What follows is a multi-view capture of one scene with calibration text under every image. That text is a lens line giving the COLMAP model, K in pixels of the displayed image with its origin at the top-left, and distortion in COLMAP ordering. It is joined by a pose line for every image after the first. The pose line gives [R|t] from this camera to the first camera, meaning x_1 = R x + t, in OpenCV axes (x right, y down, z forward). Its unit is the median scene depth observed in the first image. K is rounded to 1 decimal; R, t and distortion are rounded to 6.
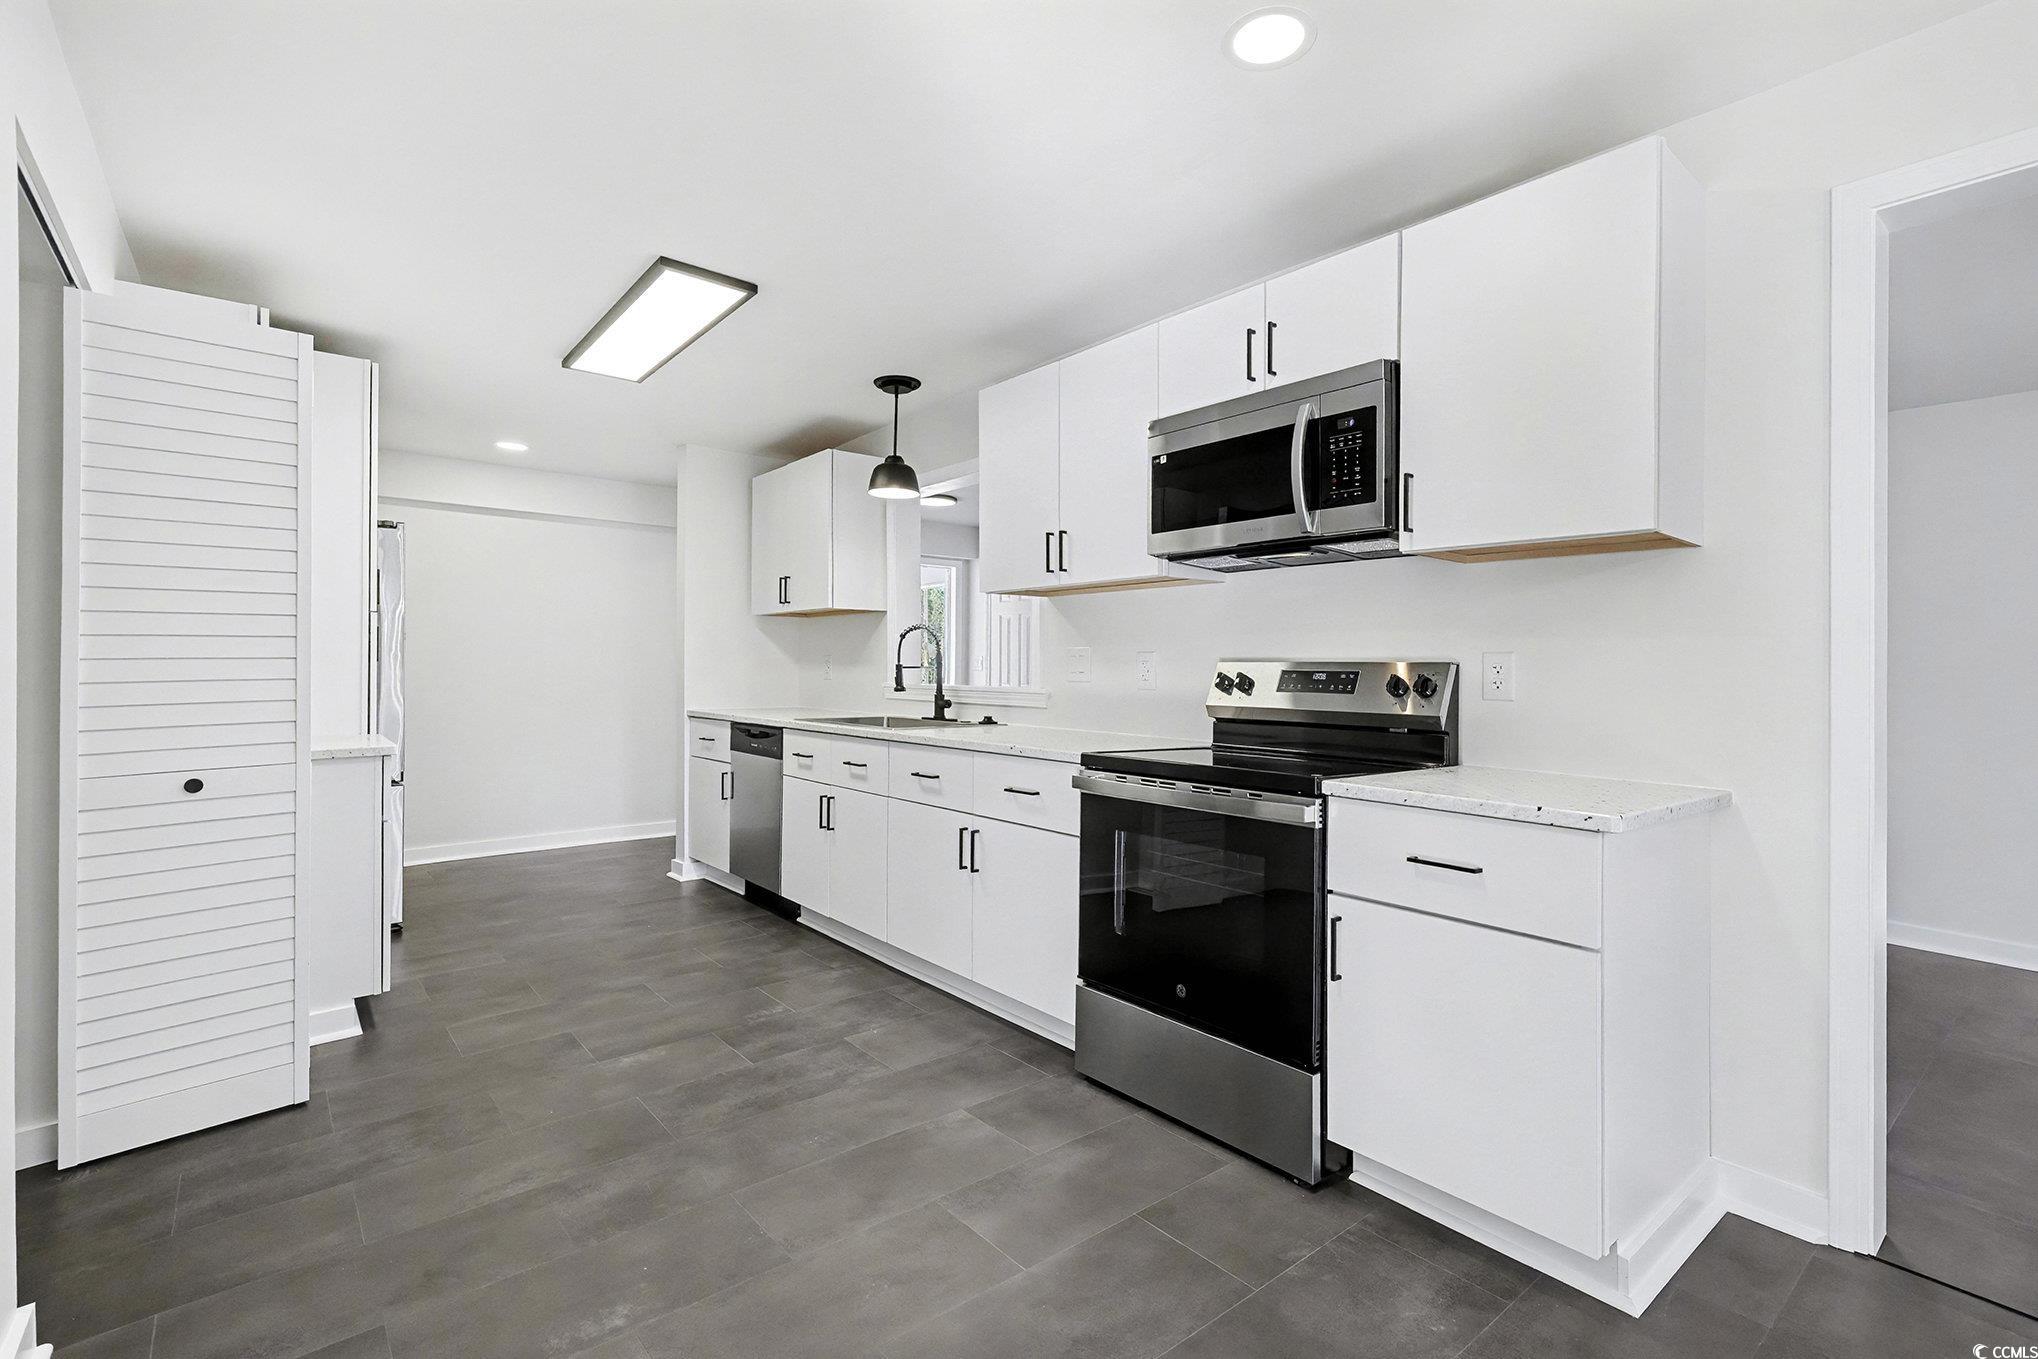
lens RADIAL K [[928.7, 0, 1019.0], [0, 928.7, 679.5], [0, 0, 1]] dist [0.002665, 0.000198]
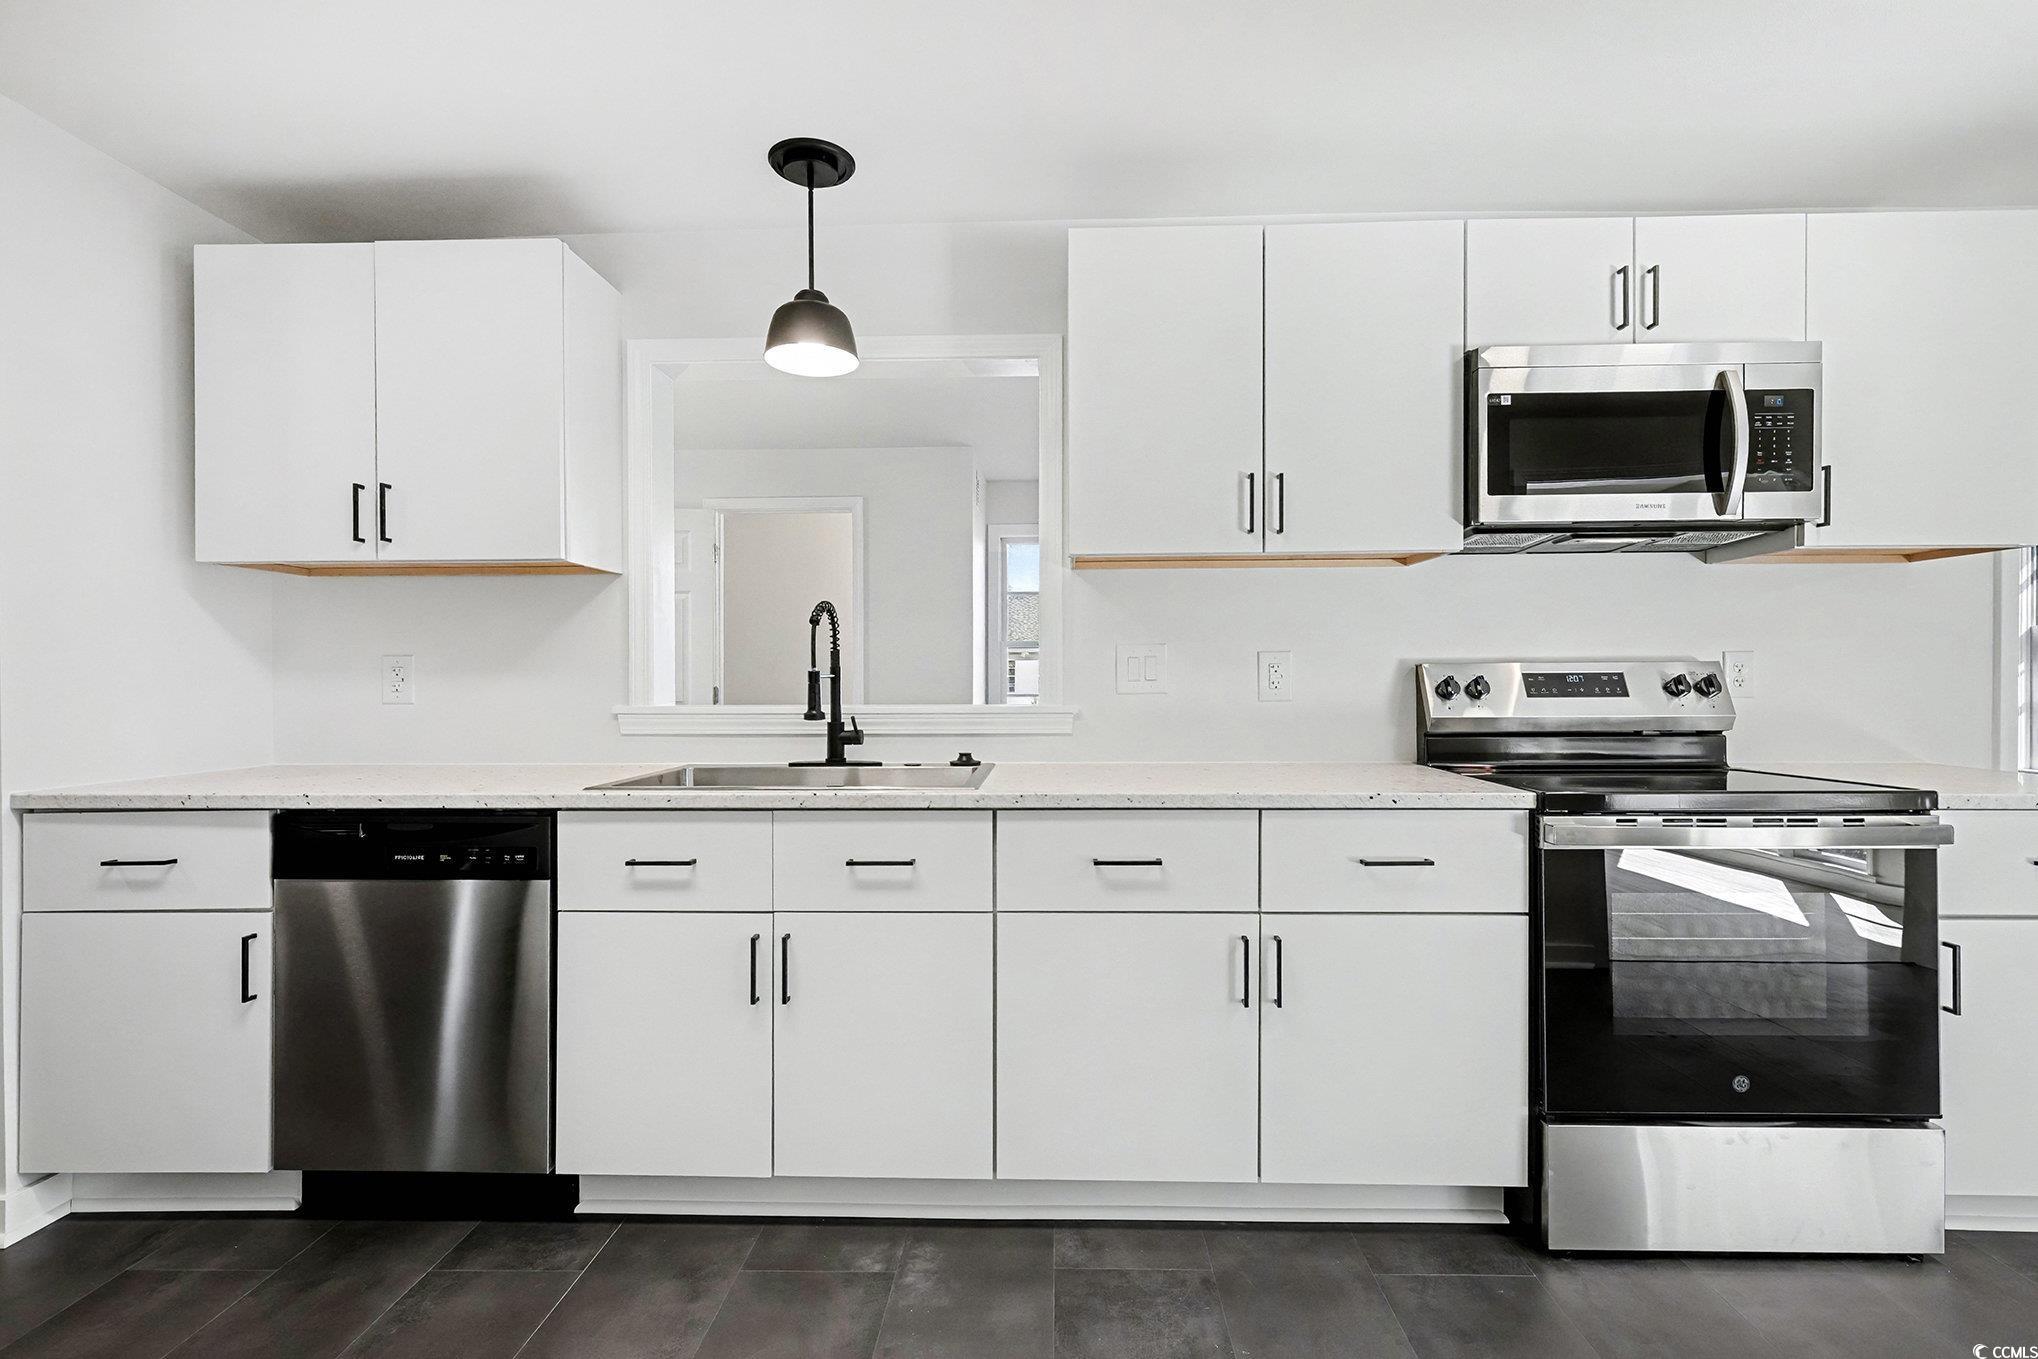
lens RADIAL K [[899.7, 0, 1019.0], [0, 899.7, 679.5], [0, 0, 1]] dist [0.000467, 0.000442]
pose [[0.658111, -0.016081, 0.752749, -0.495052], [0.020591, 0.999782, 0.003357, -0.011866], [-0.752640, 0.013291, 0.658299, 0.597481]]
